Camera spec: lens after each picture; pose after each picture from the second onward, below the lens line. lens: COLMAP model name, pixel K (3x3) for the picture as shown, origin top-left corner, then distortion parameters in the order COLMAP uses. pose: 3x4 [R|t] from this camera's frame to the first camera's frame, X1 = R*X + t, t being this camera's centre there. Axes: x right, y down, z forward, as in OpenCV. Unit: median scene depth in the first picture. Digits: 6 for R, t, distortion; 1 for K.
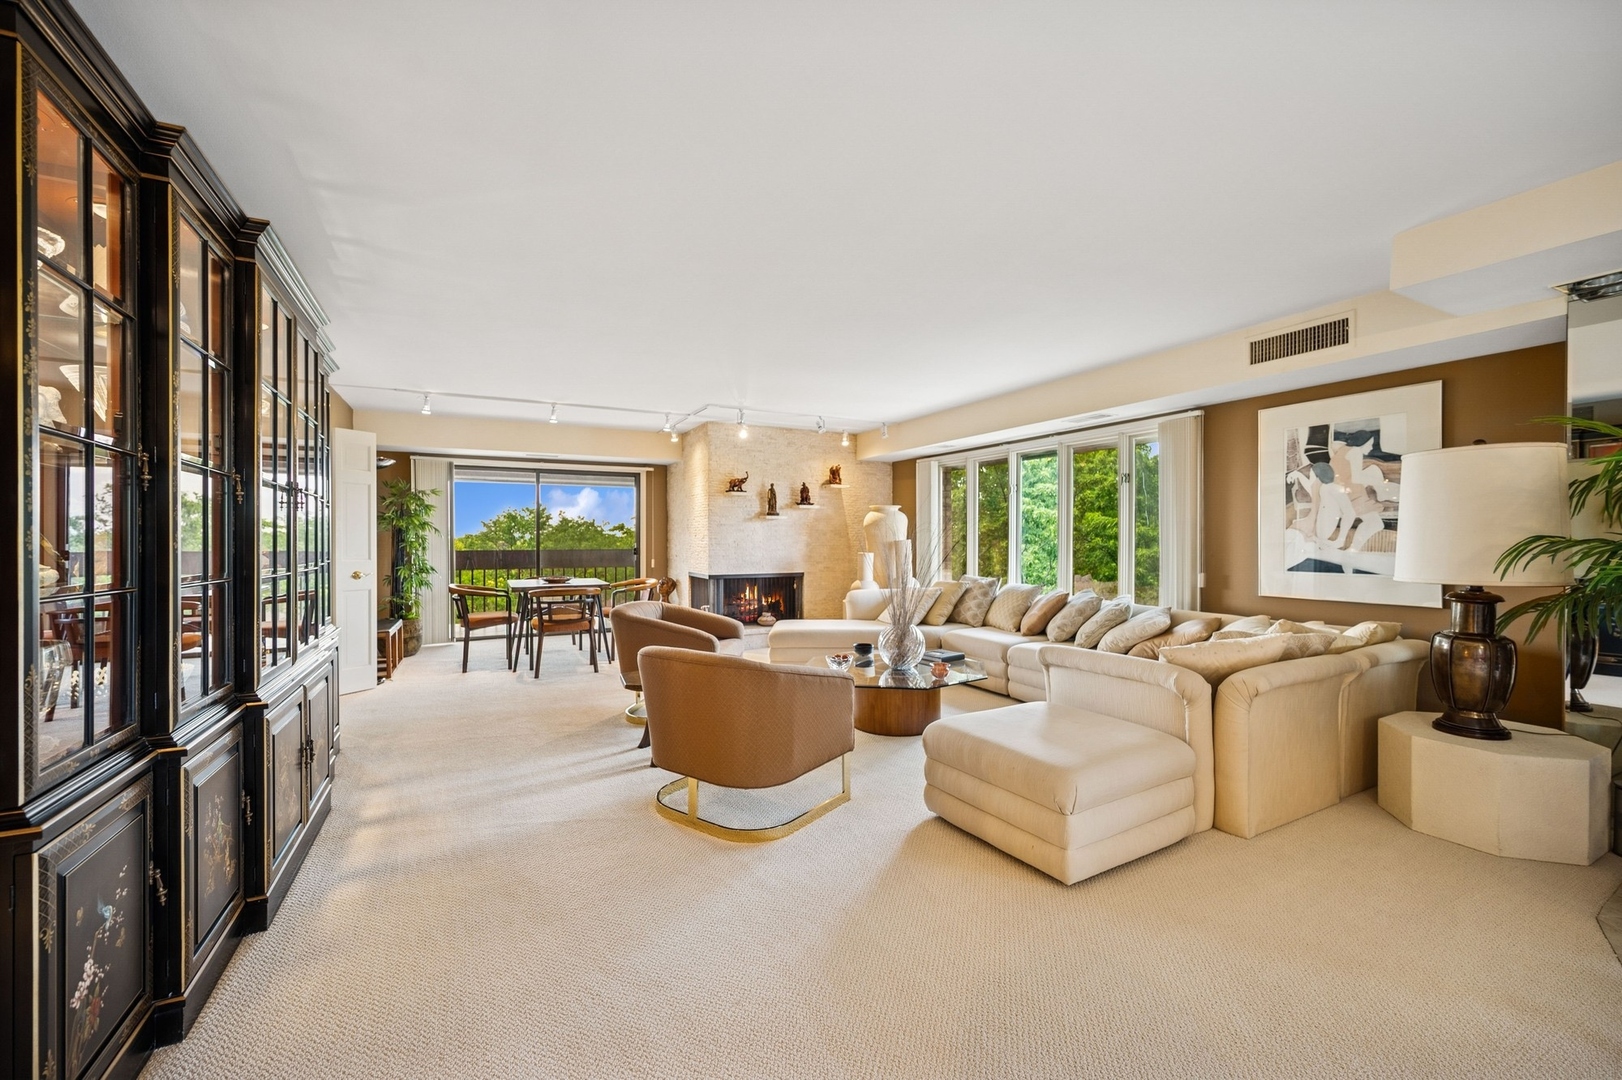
lens RADIAL K [[660.3, 0, 817.8], [0, 660.3, 541.6], [0, 0, 1]] dist [-0.002981, -0.000405]
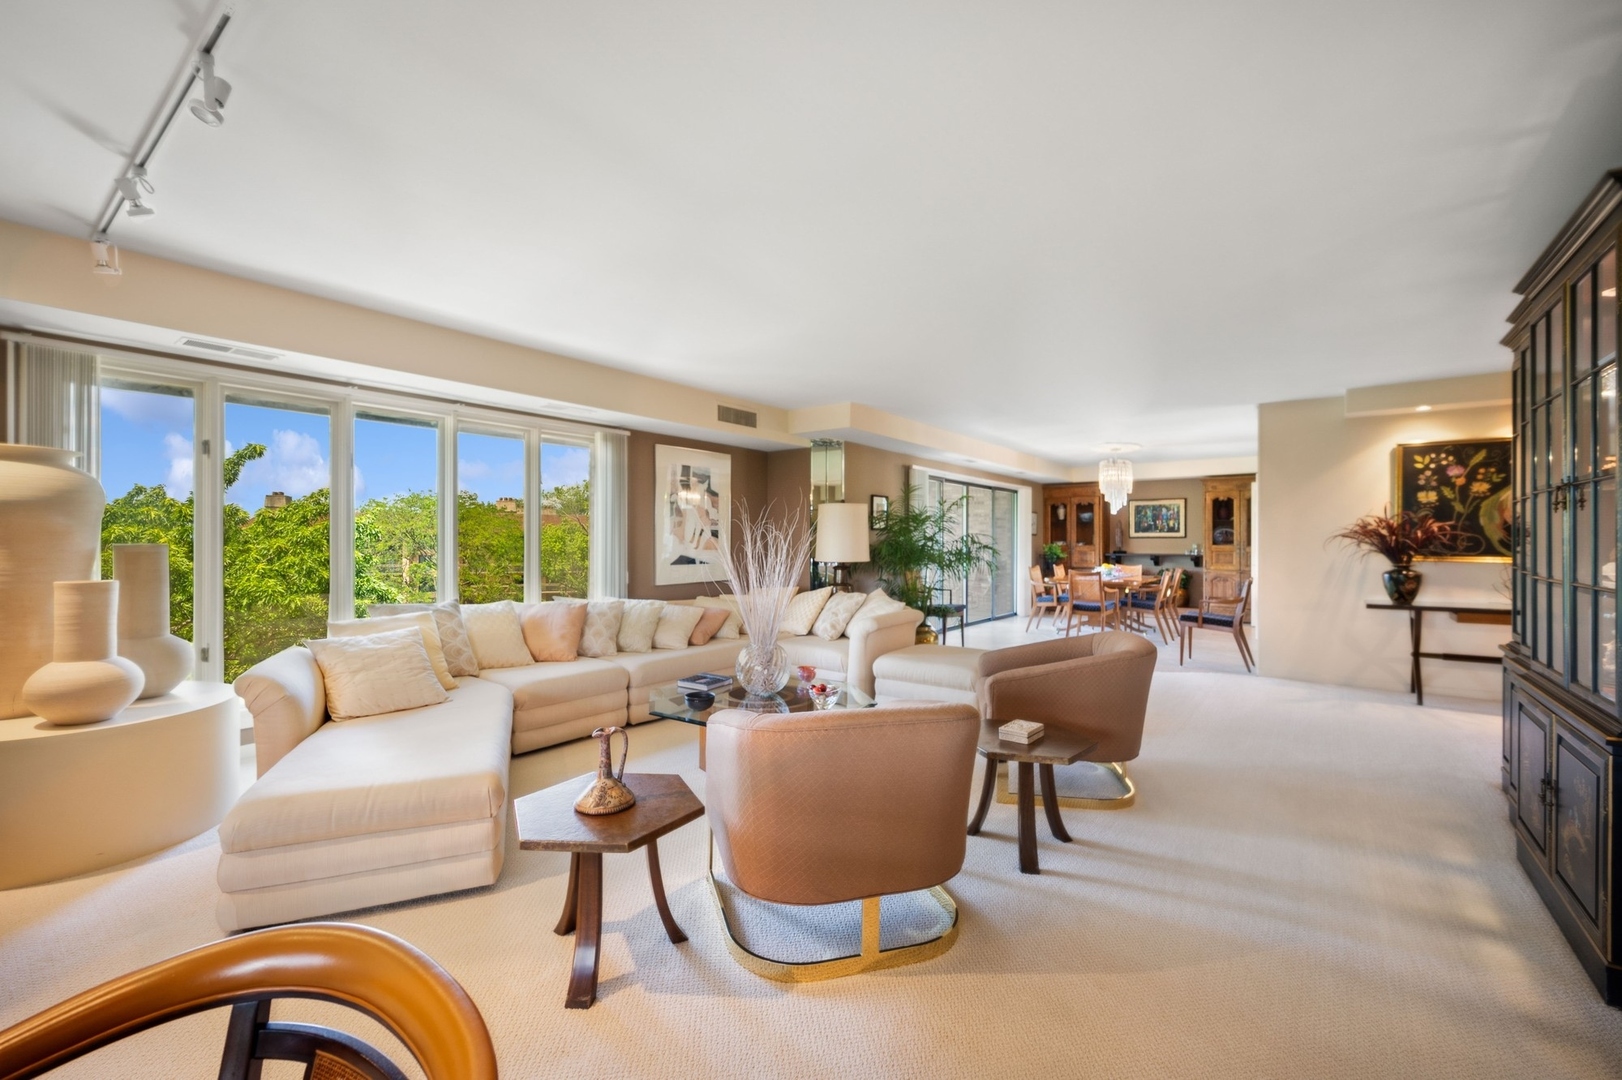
lens RADIAL K [[660.3, 0, 816.4], [0, 660.3, 540.1], [0, 0, 1]] dist [-0.002981, -0.000405]
pose [[-0.418128, -0.000042, 0.908388, -0.418491], [0.001340, 0.999999, 0.000663, -0.005611], [-0.908387, 0.001494, -0.418127, 0.807509]]
